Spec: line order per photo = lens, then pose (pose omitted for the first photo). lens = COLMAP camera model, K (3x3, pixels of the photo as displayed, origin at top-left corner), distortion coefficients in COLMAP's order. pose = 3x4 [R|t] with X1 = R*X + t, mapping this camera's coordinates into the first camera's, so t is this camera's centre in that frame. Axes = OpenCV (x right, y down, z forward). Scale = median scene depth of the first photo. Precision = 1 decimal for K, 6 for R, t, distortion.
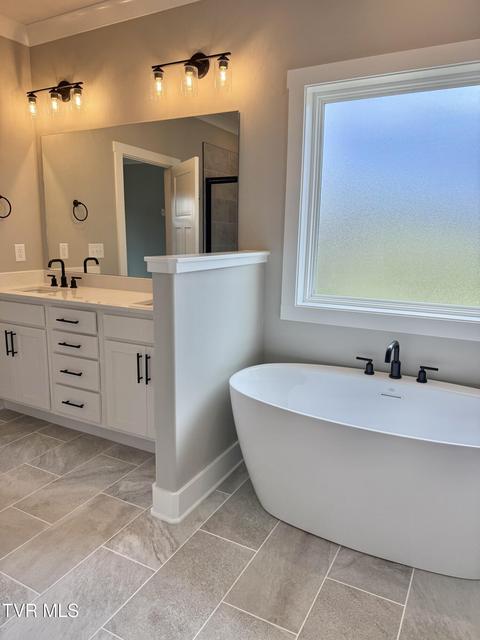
lens RADIAL K [[453.2, 0, 236.7], [0, 453.2, 319.6], [0, 0, 1]] dist [0.009390, 0.002019]
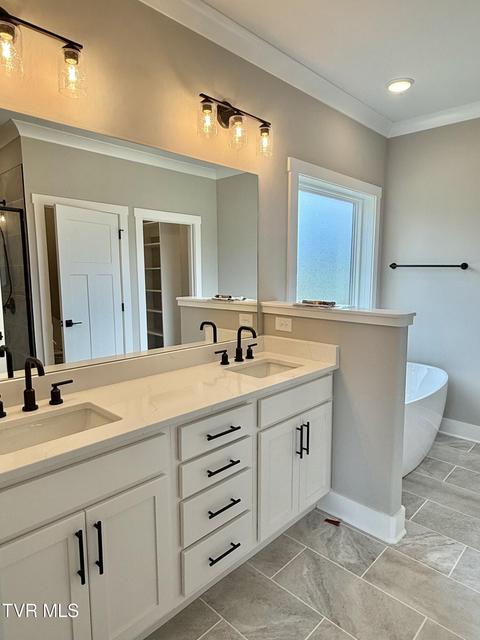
lens RADIAL K [[394.9, 0, 237.8], [0, 394.9, 321.9], [0, 0, 1]] dist [-0.003132, -0.000566]
pose [[0.261445, -0.133240, 0.955978, -1.108306], [0.175238, 0.980519, 0.088736, -0.249404], [-0.949177, 0.144324, 0.279701, 0.989564]]
